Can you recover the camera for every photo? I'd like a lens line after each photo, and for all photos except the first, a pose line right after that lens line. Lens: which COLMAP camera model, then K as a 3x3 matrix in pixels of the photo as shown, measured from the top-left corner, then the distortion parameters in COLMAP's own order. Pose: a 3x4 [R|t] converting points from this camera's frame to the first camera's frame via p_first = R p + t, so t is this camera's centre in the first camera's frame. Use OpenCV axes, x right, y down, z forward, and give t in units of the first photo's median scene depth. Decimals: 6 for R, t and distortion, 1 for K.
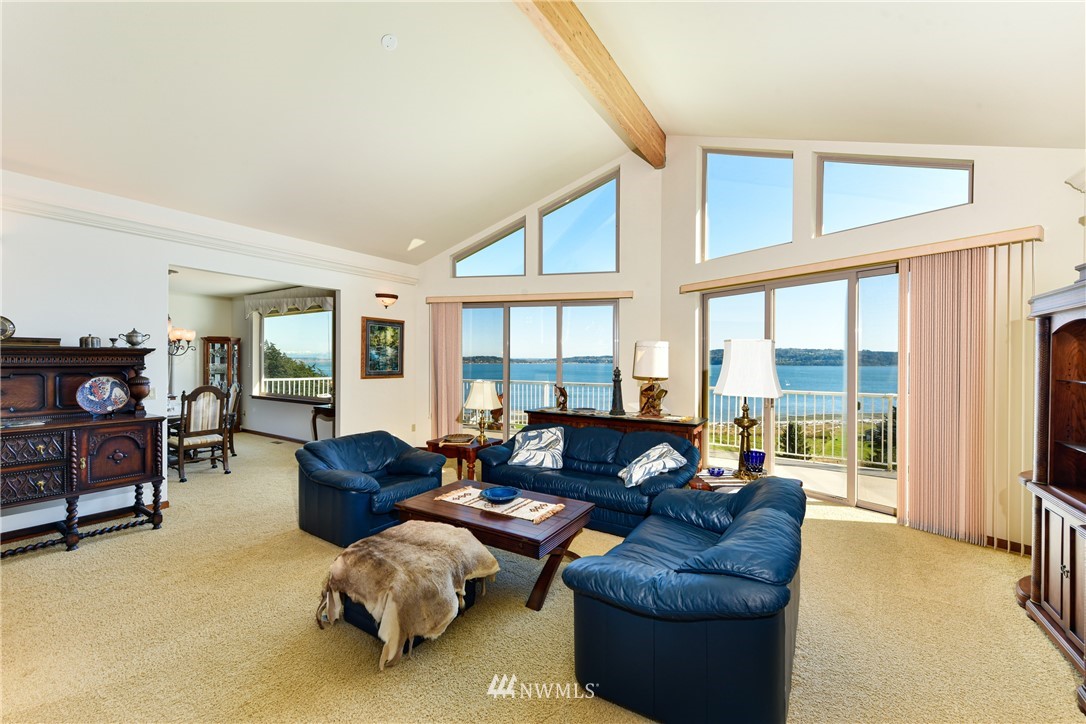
lens RADIAL K [[432.9, 0, 540.9], [0, 432.9, 364.8], [0, 0, 1]] dist [-0.006606, -0.000483]
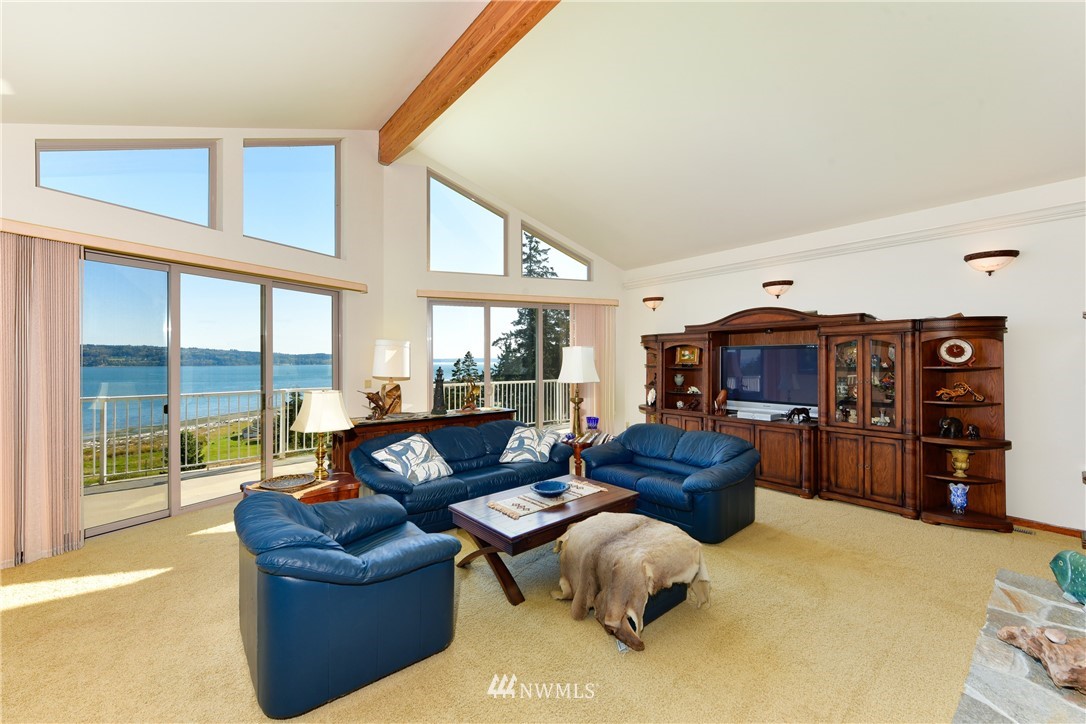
lens RADIAL K [[432.9, 0, 561.1], [0, 432.9, 359.8], [0, 0, 1]] dist [-0.006606, -0.000483]
pose [[0.265043, -0.001850, 0.964235, -0.716116], [0.011325, 0.999935, -0.001195, -0.005723], [-0.964170, 0.011237, 0.265046, 0.454902]]
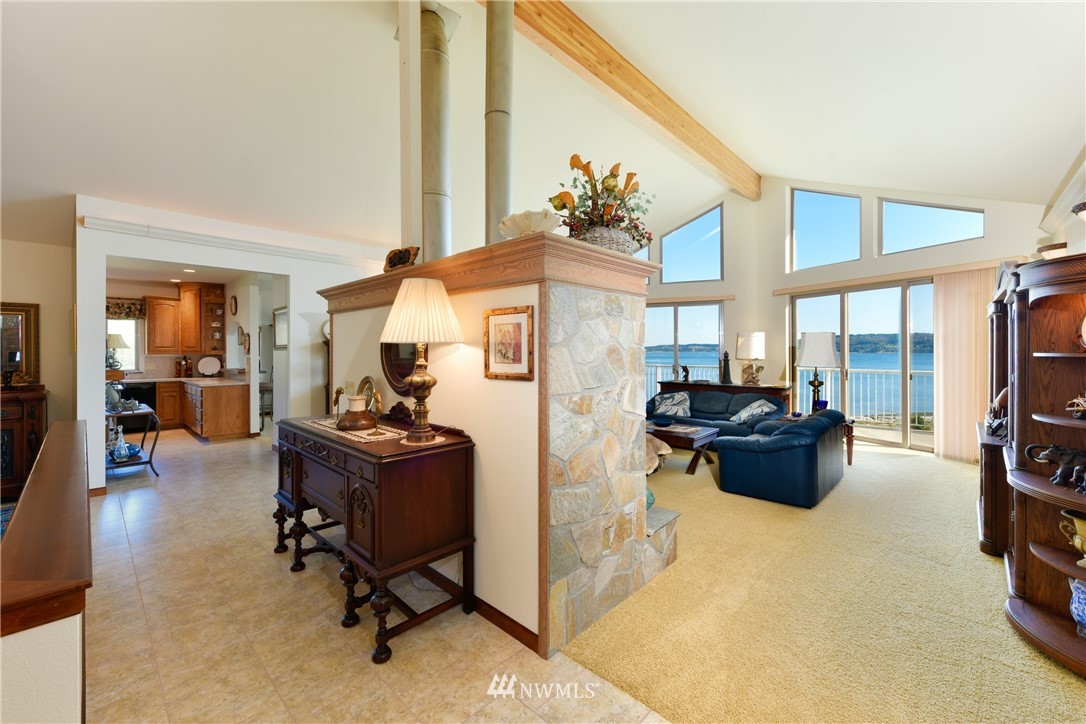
lens RADIAL K [[432.9, 0, 541.3], [0, 432.9, 354.0], [0, 0, 1]] dist [-0.006606, -0.000483]
pose [[0.981800, -0.008157, -0.189744, -0.157616], [0.008123, 0.999967, -0.000958, 0.012341], [0.189745, -0.000601, 0.981833, -0.540727]]
